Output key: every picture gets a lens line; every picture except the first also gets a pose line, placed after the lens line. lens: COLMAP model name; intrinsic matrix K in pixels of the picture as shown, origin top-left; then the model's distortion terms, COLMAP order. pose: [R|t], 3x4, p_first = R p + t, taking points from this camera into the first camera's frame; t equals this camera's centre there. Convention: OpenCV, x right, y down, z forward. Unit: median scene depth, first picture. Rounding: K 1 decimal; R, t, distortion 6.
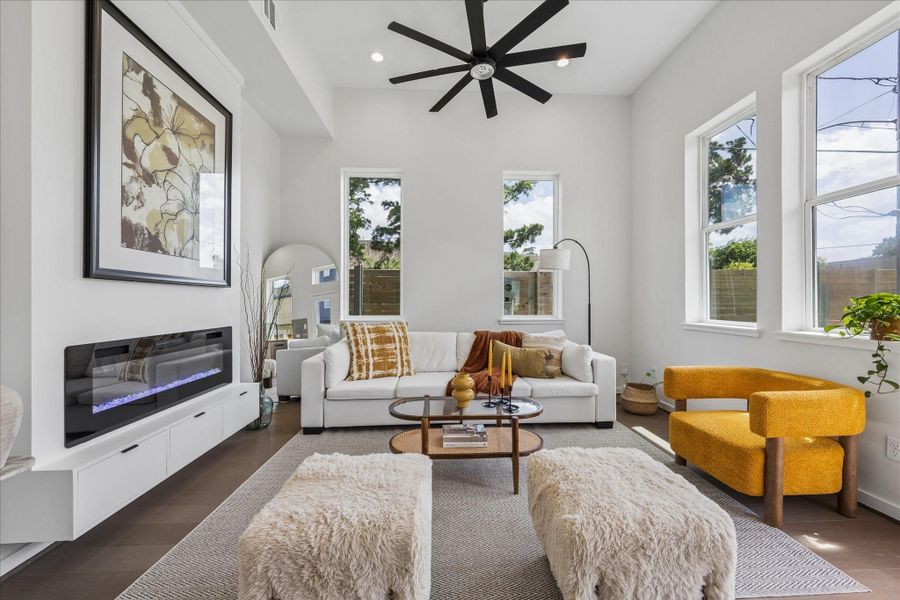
lens RADIAL K [[353.2, 0, 451.4], [0, 353.2, 303.5], [0, 0, 1]] dist [0.000737, 0.000048]
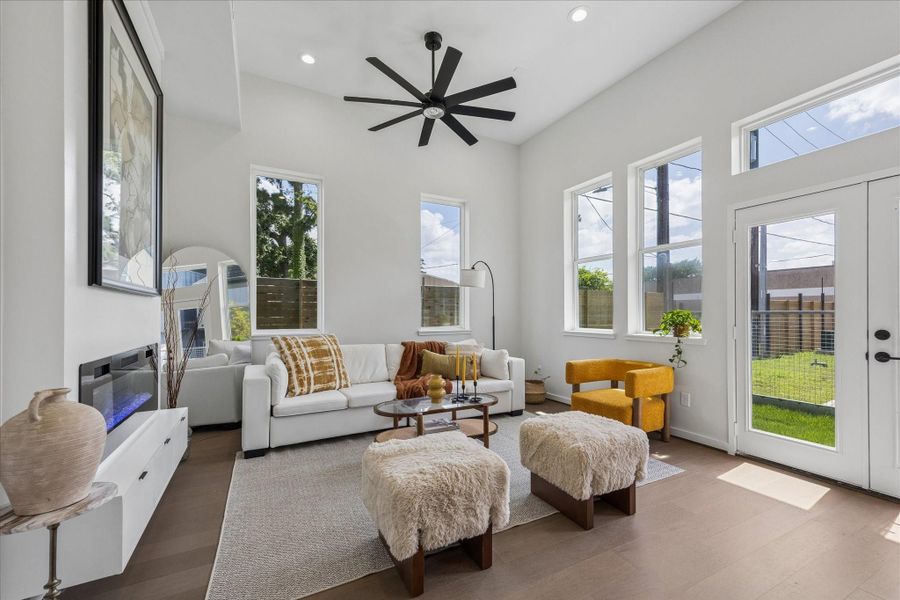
lens RADIAL K [[367.8, 0, 473.2], [0, 367.8, 314.4], [0, 0, 1]] dist [0.014011, 0.000010]
pose [[0.901656, 0.002007, 0.432450, -0.273243], [0.000636, 0.999982, -0.005967, 0.002240], [-0.432454, 0.005656, 0.901638, -0.112277]]
